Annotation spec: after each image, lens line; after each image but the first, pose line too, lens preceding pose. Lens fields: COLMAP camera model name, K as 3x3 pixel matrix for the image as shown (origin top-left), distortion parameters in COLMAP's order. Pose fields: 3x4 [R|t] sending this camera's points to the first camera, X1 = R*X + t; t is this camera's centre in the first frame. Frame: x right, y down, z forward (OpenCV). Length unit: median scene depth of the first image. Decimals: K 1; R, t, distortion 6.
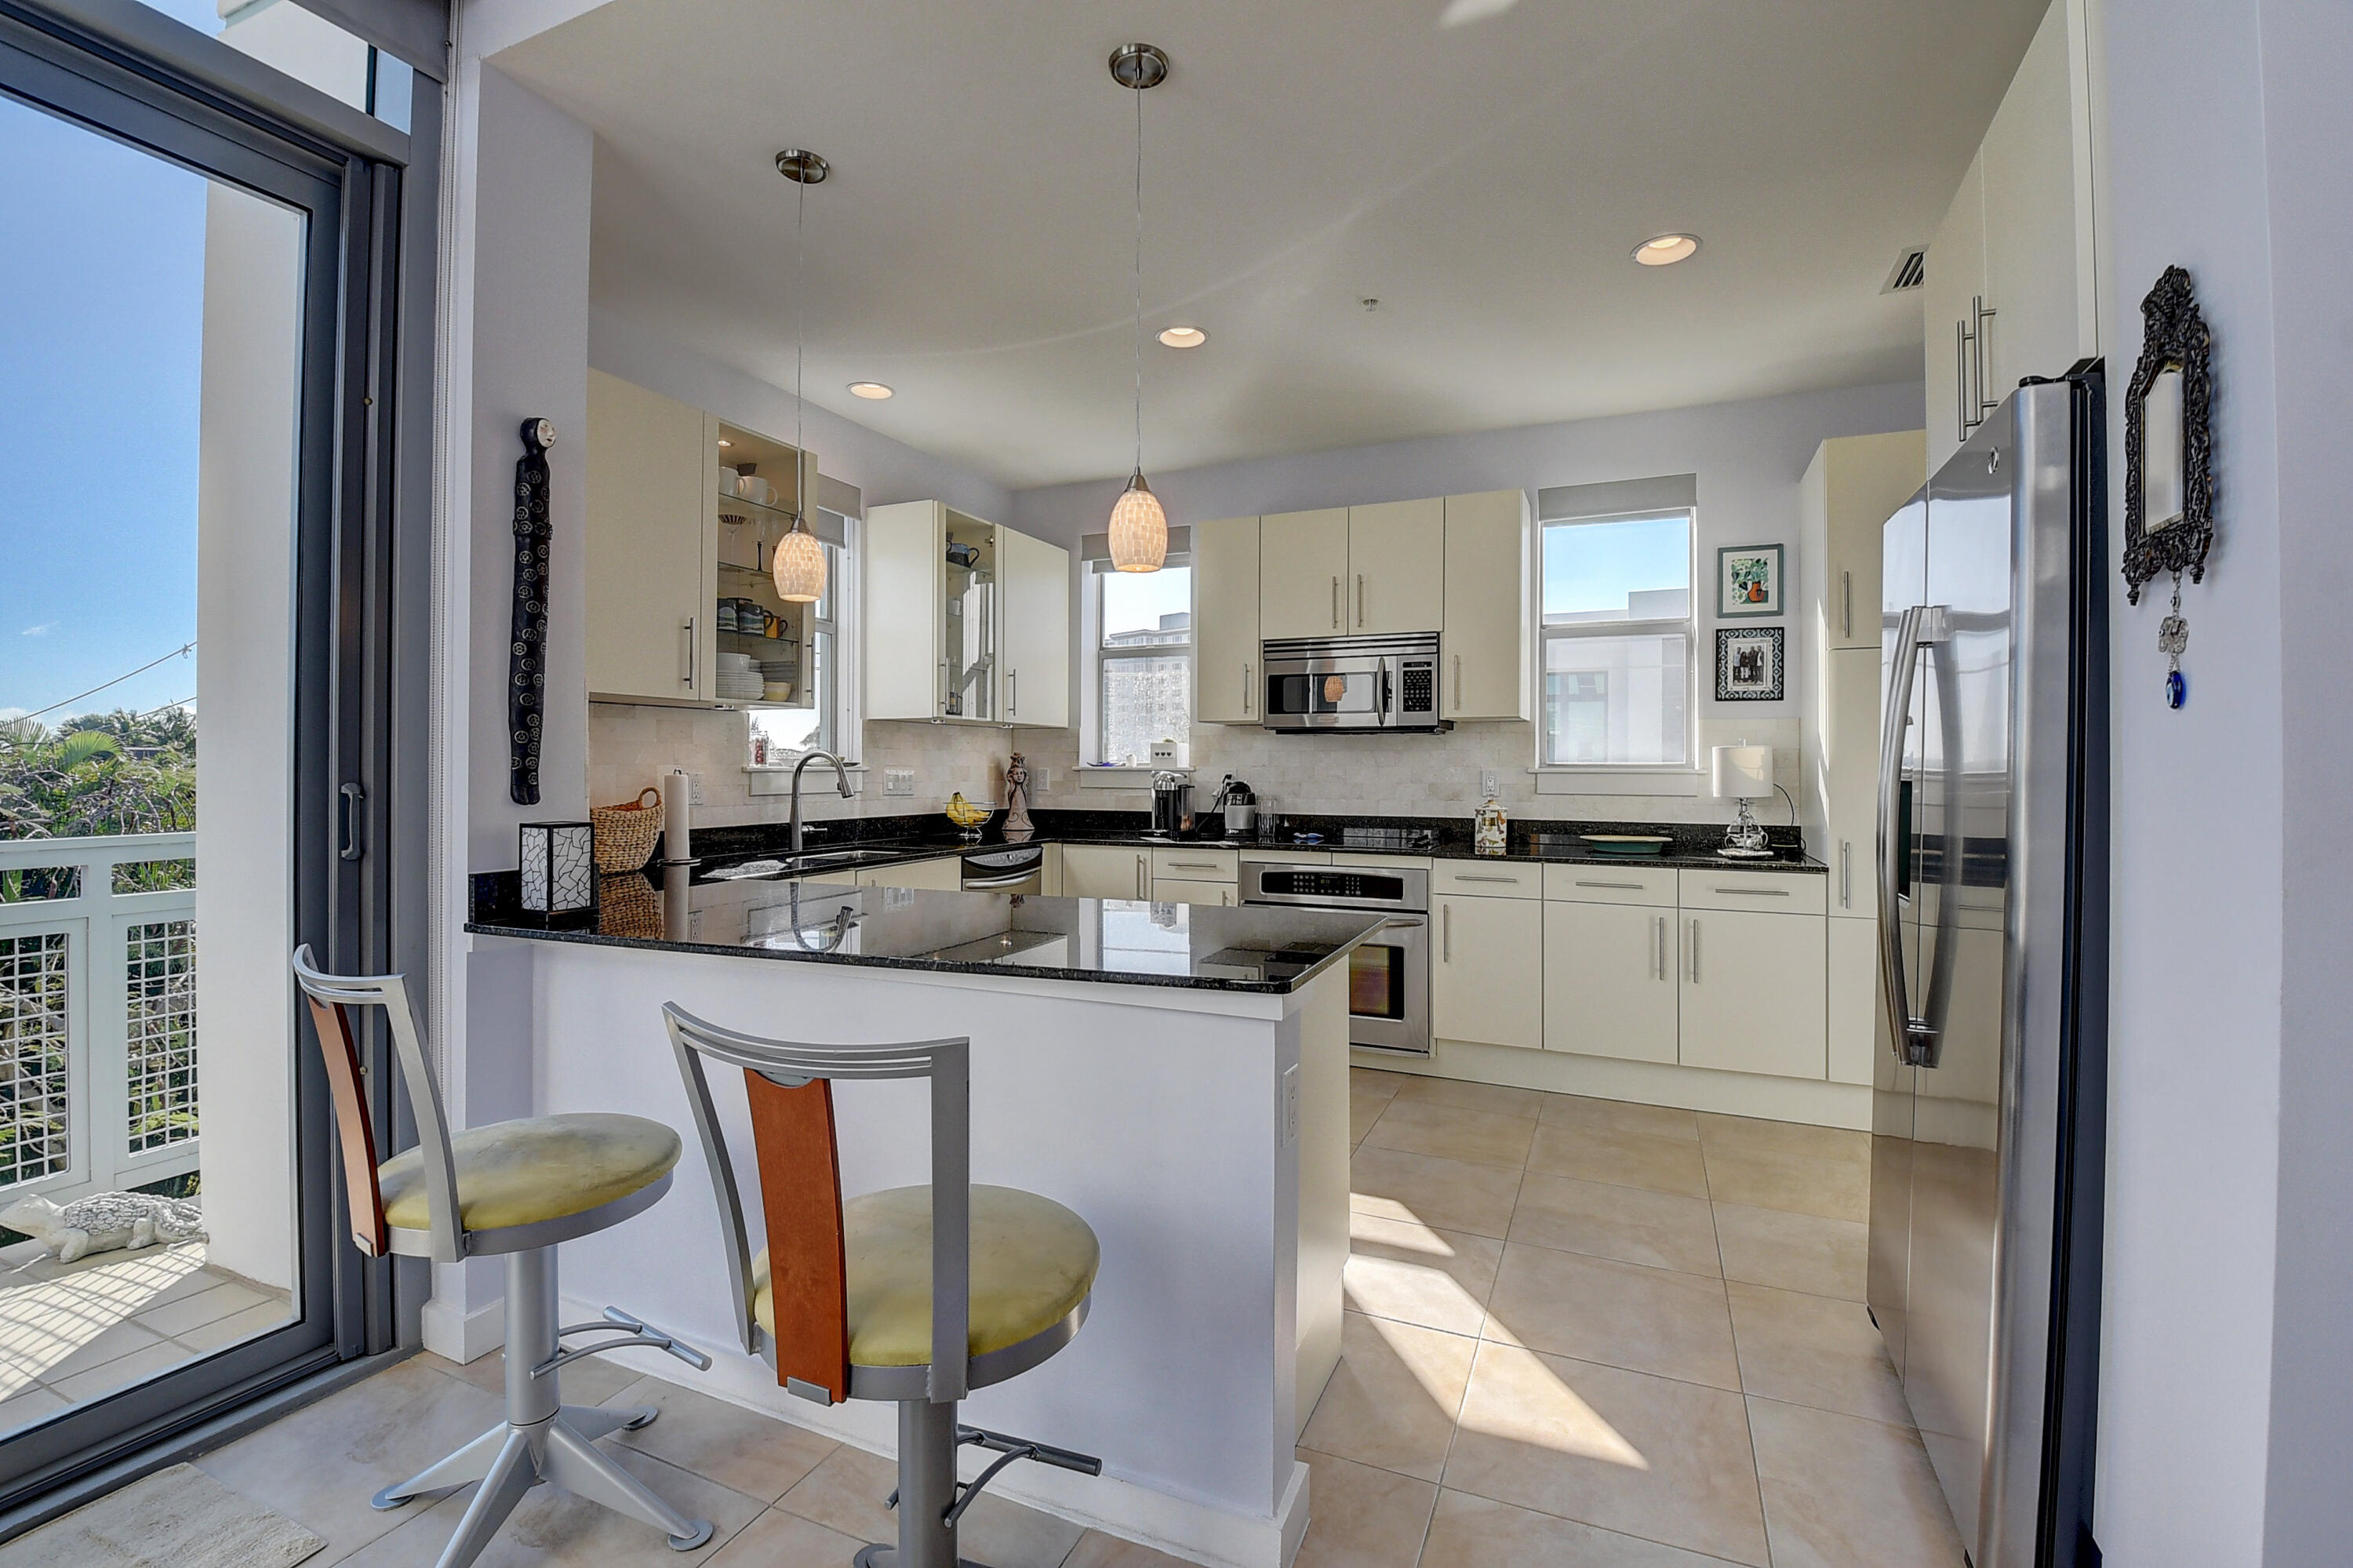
lens RADIAL K [[1031.4, 0, 1165.0], [0, 1031.4, 762.1], [0, 0, 1]] dist [-0.007511, -0.012081]
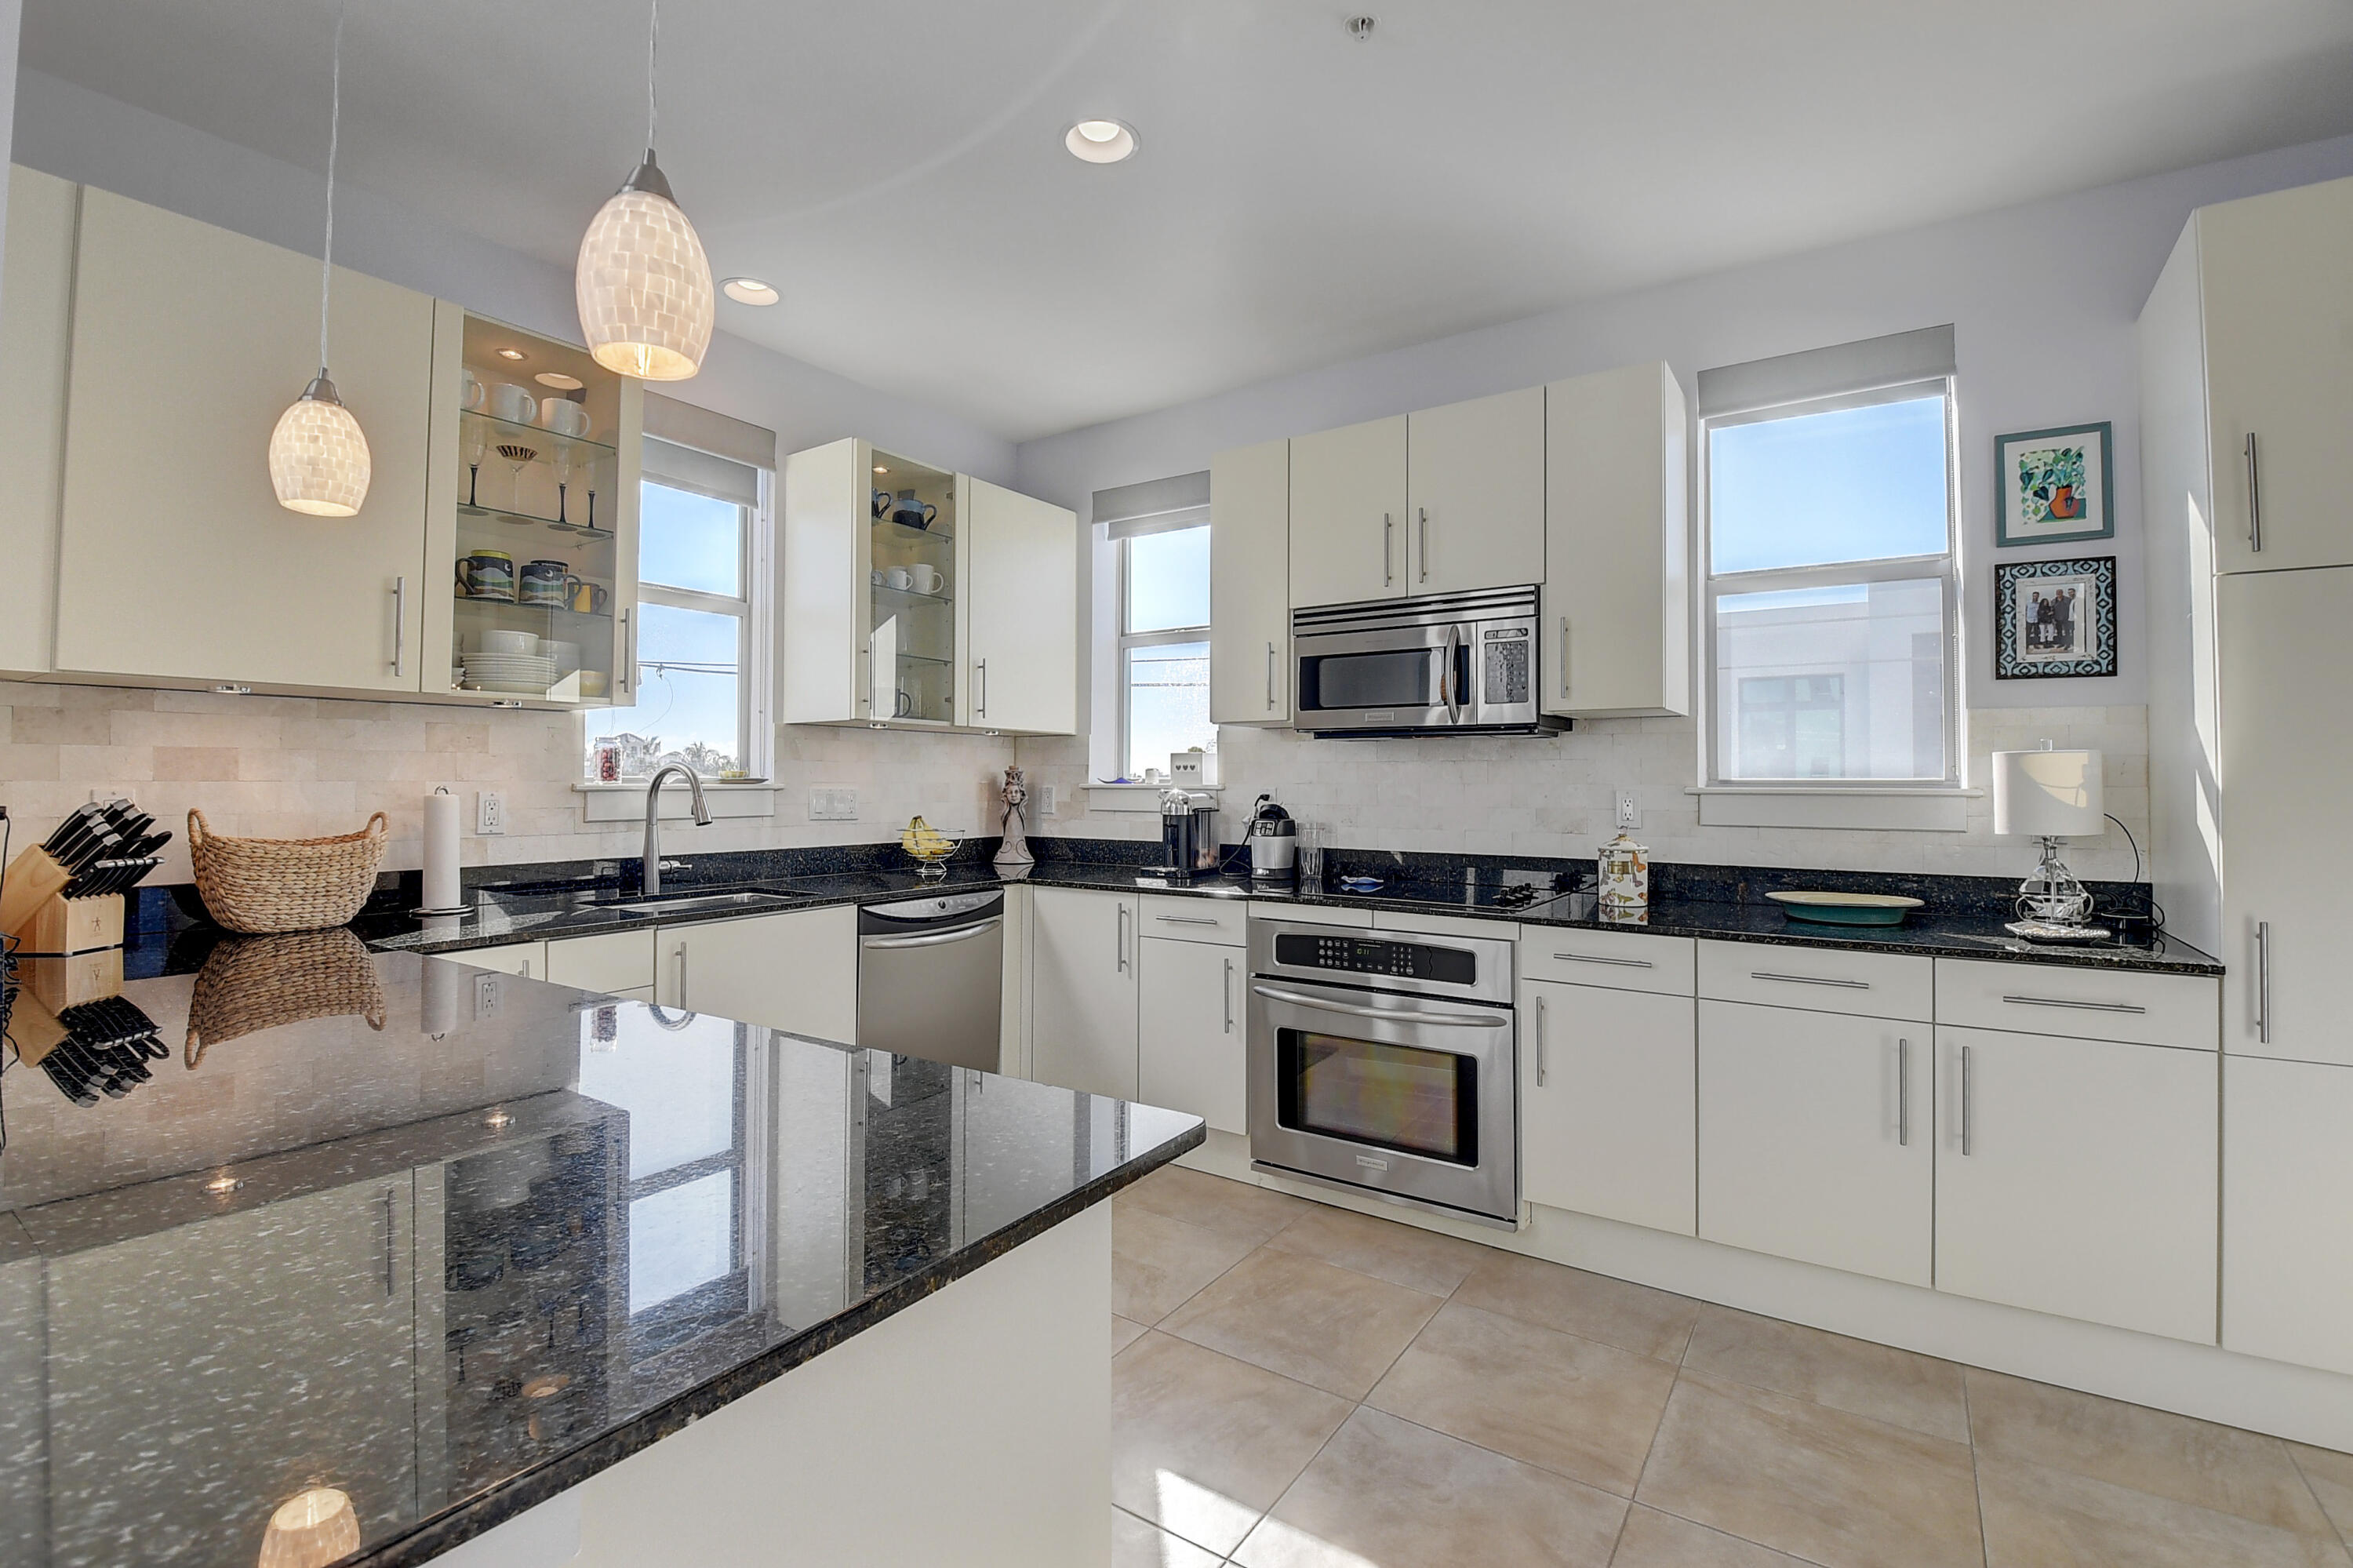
lens RADIAL K [[1031.4, 0, 1172.1], [0, 1031.4, 762.6], [0, 0, 1]] dist [-0.007511, -0.012081]
pose [[0.984646, -0.003212, -0.174532, 0.153648], [0.000641, 0.999891, -0.014784, 0.000166], [0.174561, 0.014445, 0.984540, 0.307969]]
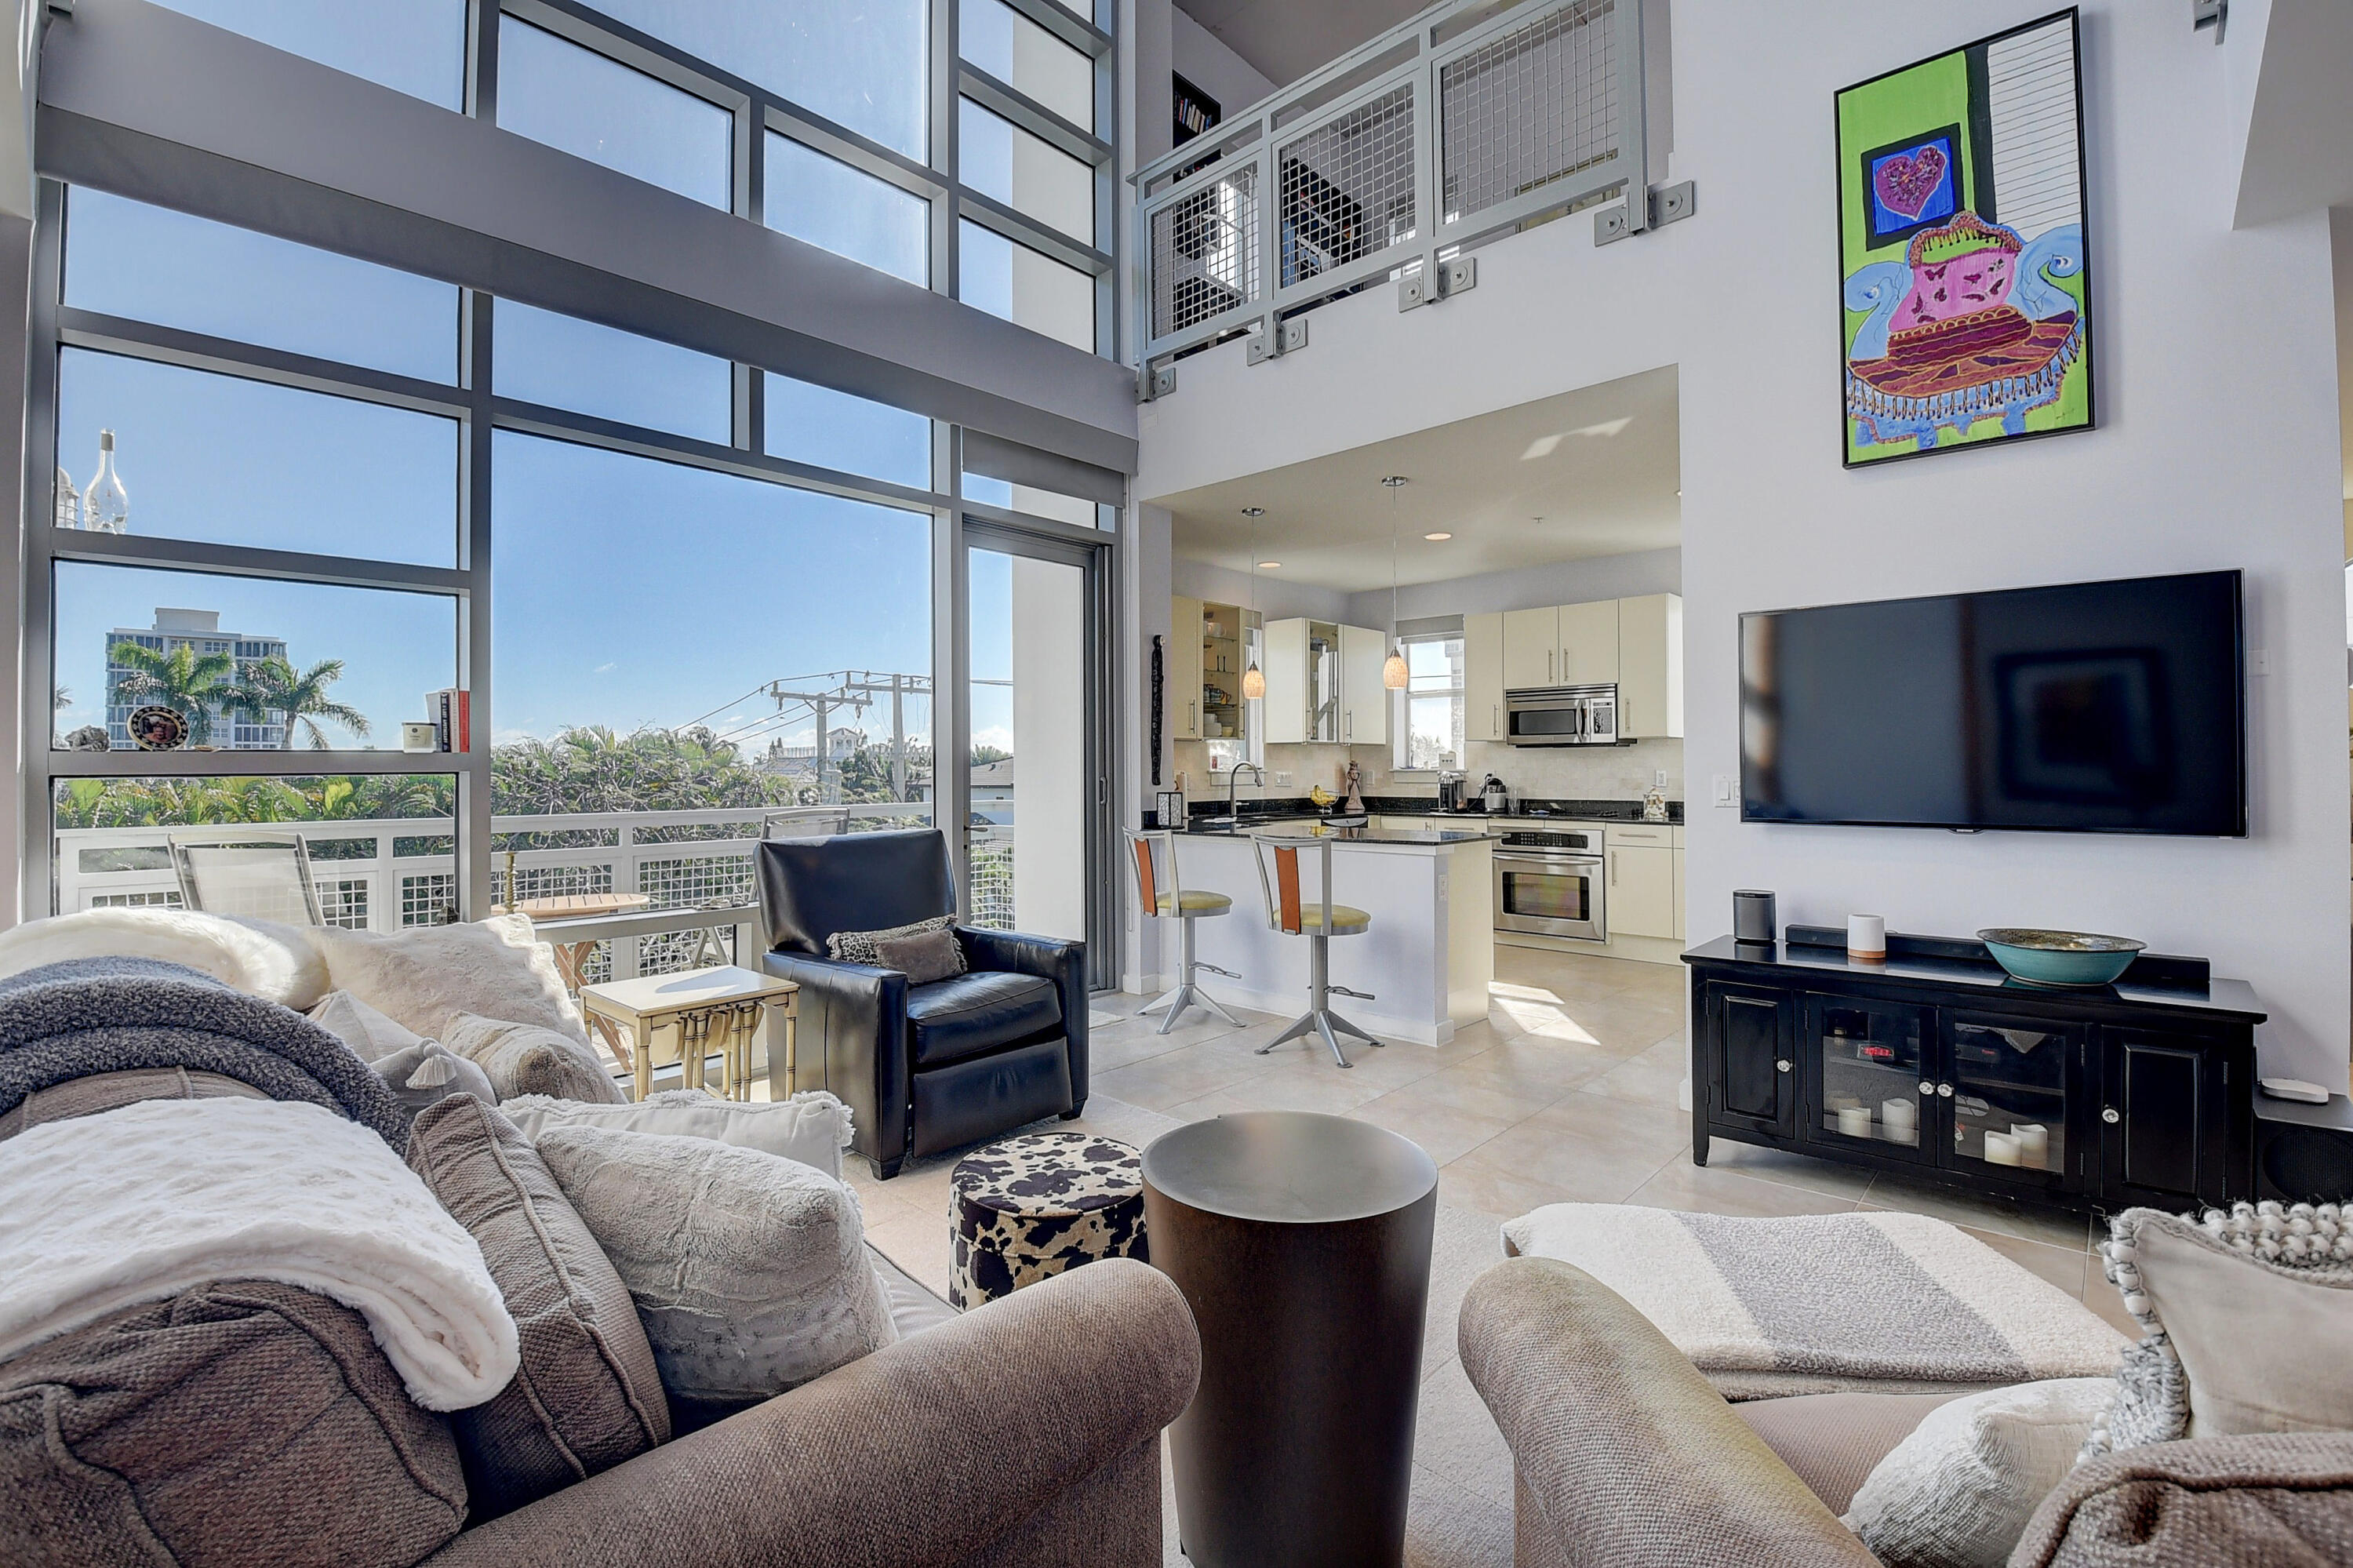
lens RADIAL K [[1031.4, 0, 1164.0], [0, 1031.4, 759.3], [0, 0, 1]] dist [-0.007511, -0.012081]
pose [[0.944720, -0.010165, -0.327721, 0.131383], [0.008221, 0.999939, -0.007317, -0.002665], [0.327775, 0.004218, 0.944746, -0.777053]]
